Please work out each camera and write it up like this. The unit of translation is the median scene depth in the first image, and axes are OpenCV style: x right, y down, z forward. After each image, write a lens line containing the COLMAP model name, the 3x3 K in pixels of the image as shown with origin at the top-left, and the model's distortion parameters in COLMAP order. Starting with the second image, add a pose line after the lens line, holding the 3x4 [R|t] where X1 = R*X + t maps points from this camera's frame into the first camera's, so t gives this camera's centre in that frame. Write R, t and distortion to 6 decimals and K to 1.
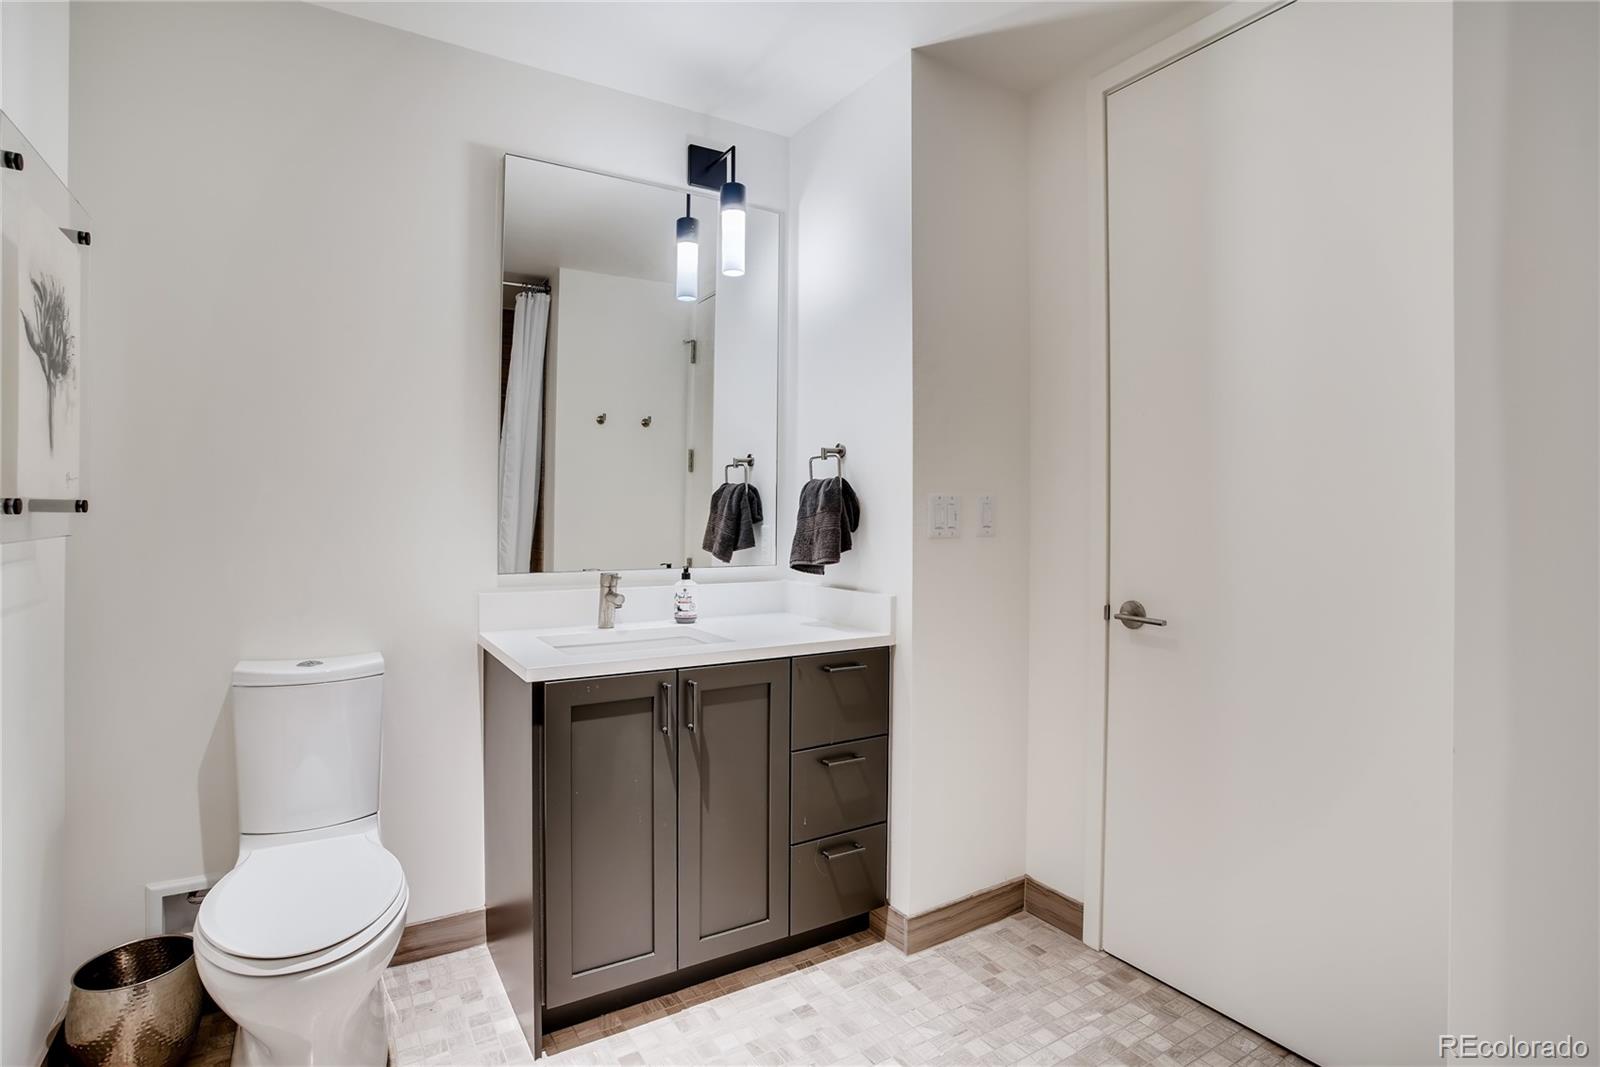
lens RADIAL K [[787.6, 0, 795.8], [0, 787.6, 529.5], [0, 0, 1]] dist [-0.080085, 0.038301]
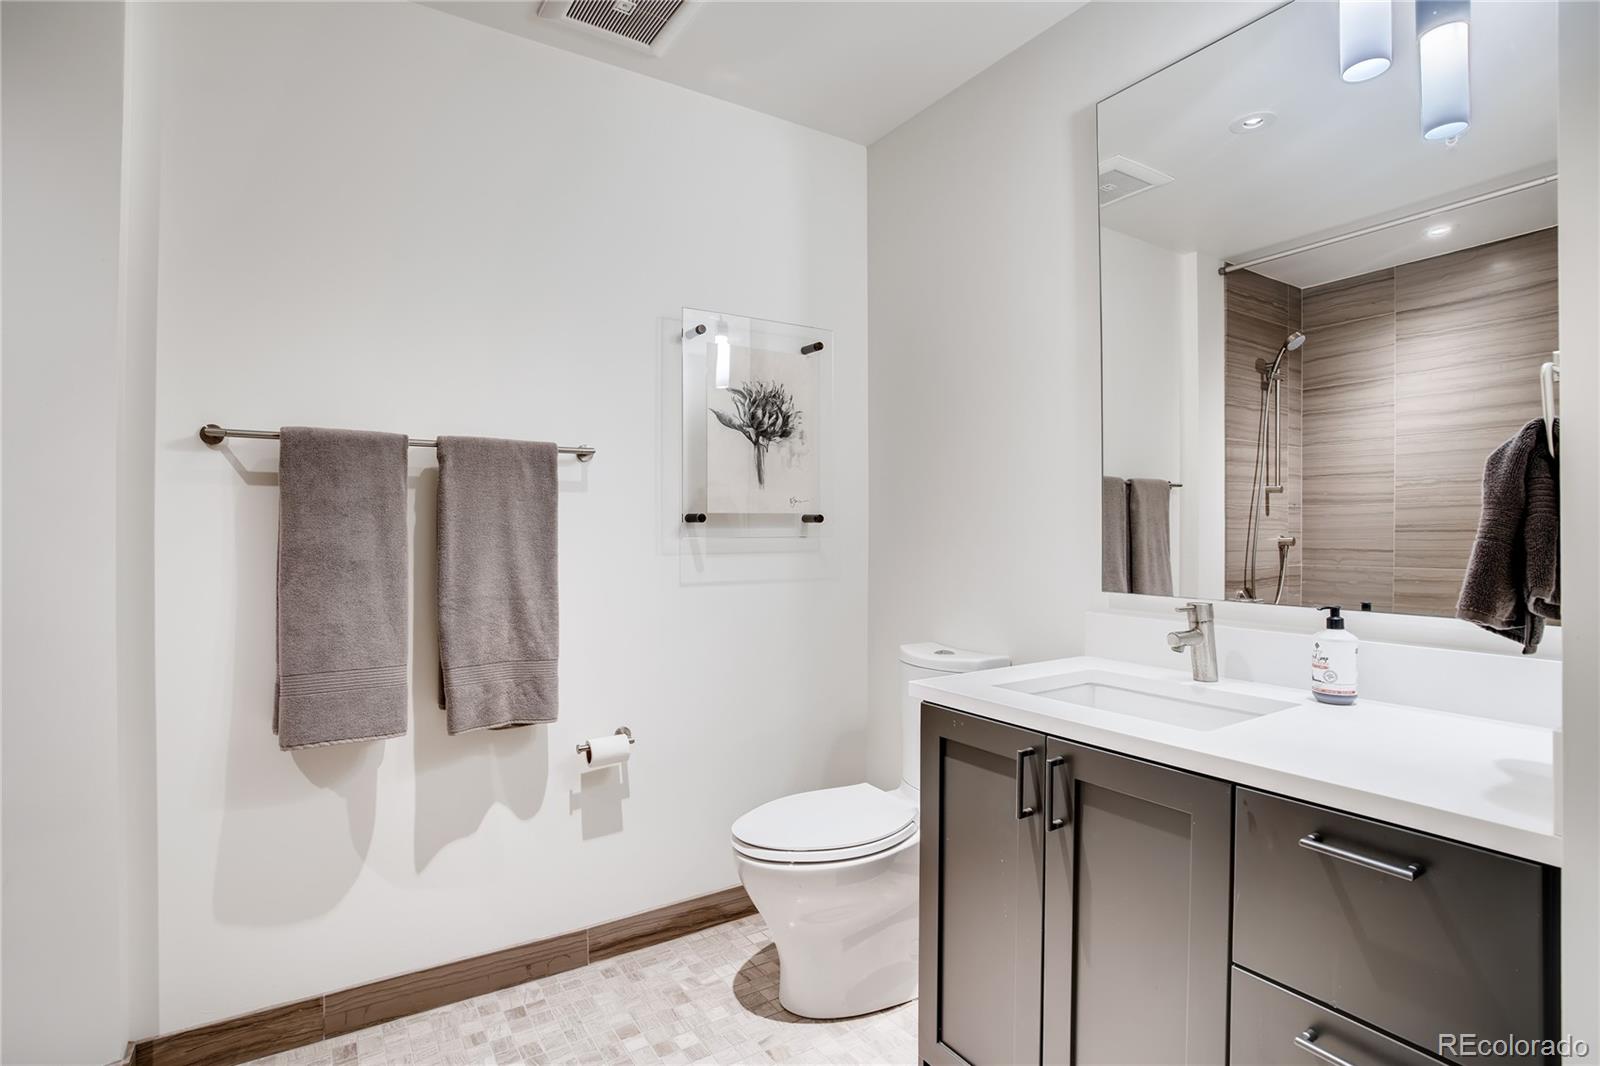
lens RADIAL K [[801.8, 0, 800.0], [0, 801.8, 533.0], [0, 0, 1]] dist [-0.002088, -0.000279]
pose [[0.017281, -0.004035, -0.999843, 0.485714], [-0.023561, 0.999713, -0.004442, 0.005069], [0.999573, 0.023634, 0.017181, 0.645001]]
